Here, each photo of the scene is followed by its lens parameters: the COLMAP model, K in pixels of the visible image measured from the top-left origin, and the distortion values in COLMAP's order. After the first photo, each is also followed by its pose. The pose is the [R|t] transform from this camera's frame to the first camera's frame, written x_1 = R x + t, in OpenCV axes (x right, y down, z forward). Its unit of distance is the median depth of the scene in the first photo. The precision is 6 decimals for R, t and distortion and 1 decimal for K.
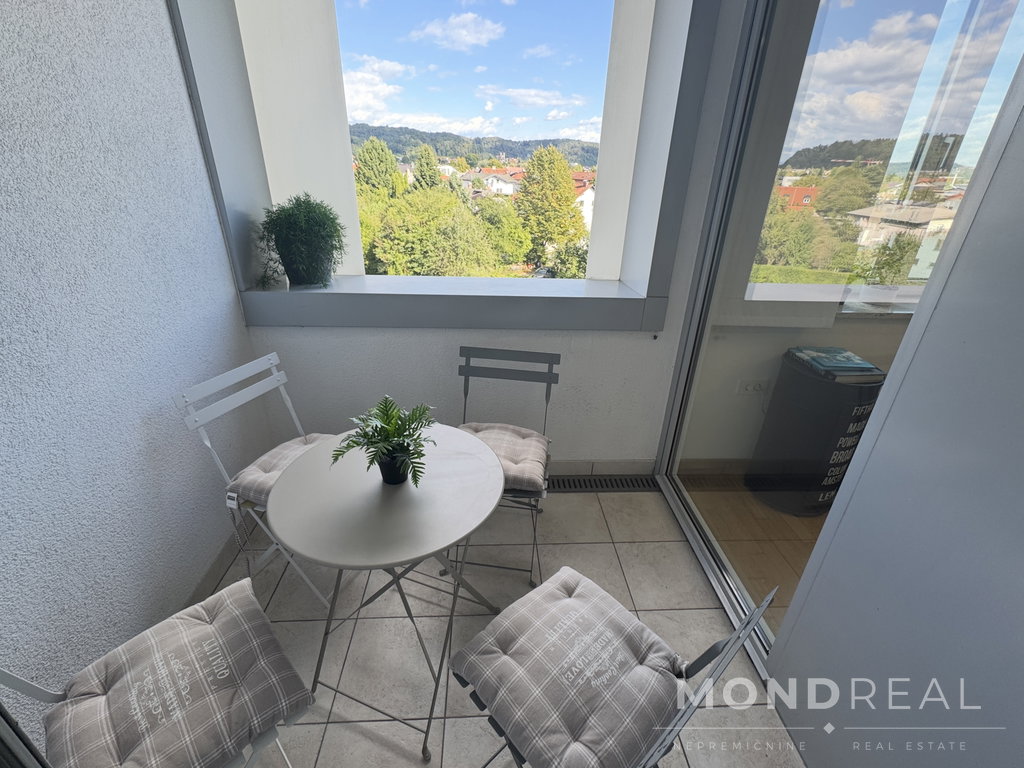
lens RADIAL K [[452.5, 0, 514.5], [0, 452.5, 382.6], [0, 0, 1]] dist [-0.001581, -0.000501]
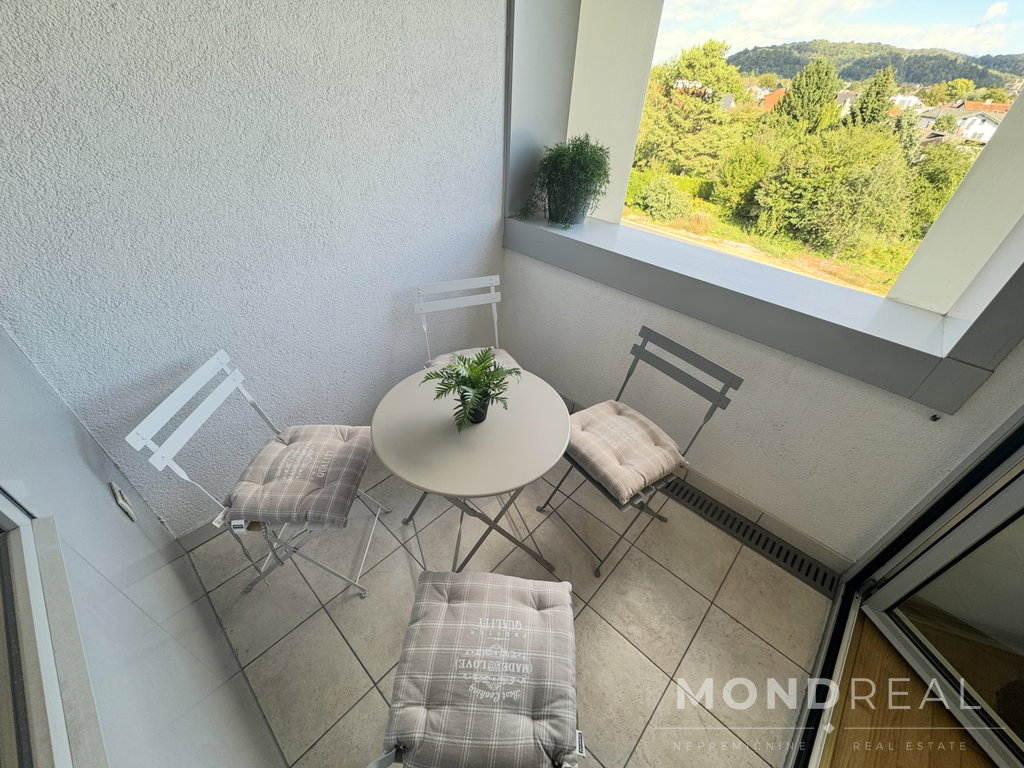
lens RADIAL K [[408.0, 0, 511.2], [0, 408.0, 383.7], [0, 0, 1]] dist [-0.002323, -0.000905]
pose [[0.687536, 0.440830, -0.577030, 0.240547], [-0.332074, 0.897557, 0.290031, -0.130275], [0.645771, -0.007790, 0.763491, 0.184884]]
